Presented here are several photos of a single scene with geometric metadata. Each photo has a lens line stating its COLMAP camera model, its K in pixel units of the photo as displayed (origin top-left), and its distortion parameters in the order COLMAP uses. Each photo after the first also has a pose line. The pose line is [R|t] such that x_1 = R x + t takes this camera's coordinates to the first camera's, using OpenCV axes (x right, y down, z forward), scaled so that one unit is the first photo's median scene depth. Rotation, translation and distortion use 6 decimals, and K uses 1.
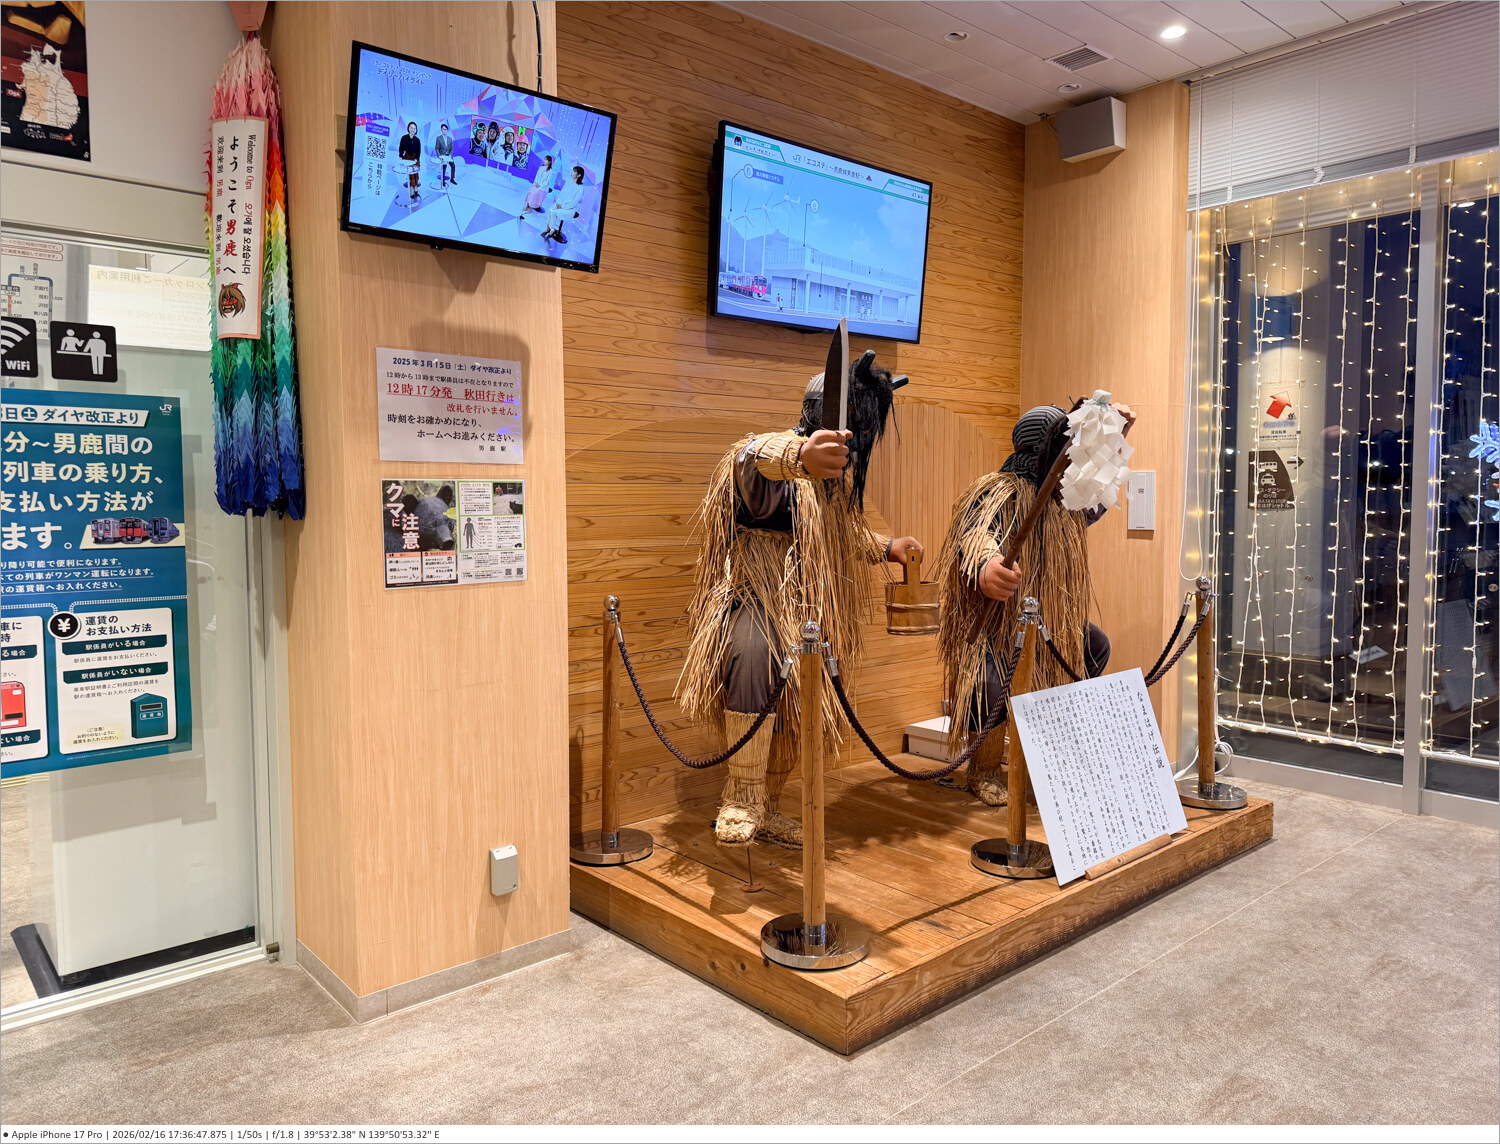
lens RADIAL K [[1034.5, 0, 750.0], [0, 1034.5, 572.0], [0, 0, 1]] dist [0.076307, -0.071364]
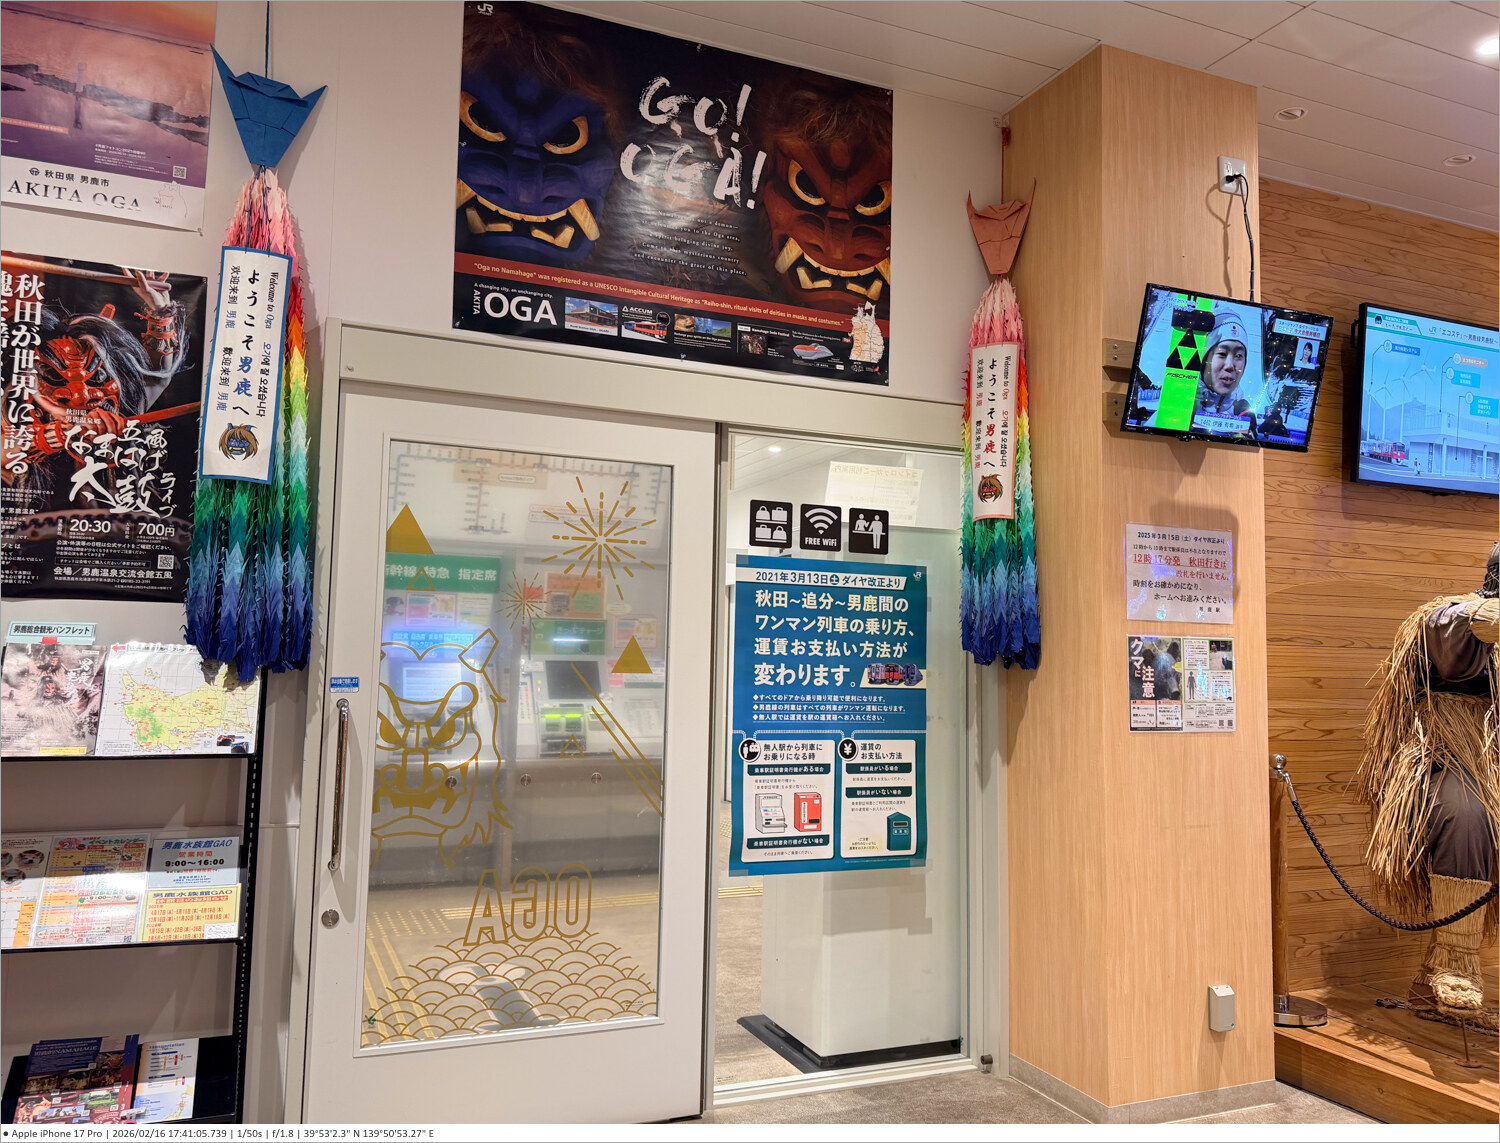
lens RADIAL K [[1144.4, 0, 750.0], [0, 1144.4, 571.5], [0, 0, 1]] dist [0.103112, -0.134449]
pose [[0.954053, 0.001627, -0.299634, -0.349968], [-0.046588, 0.988630, -0.142971, 0.041298], [0.295995, 0.150361, 0.943281, -0.323388]]
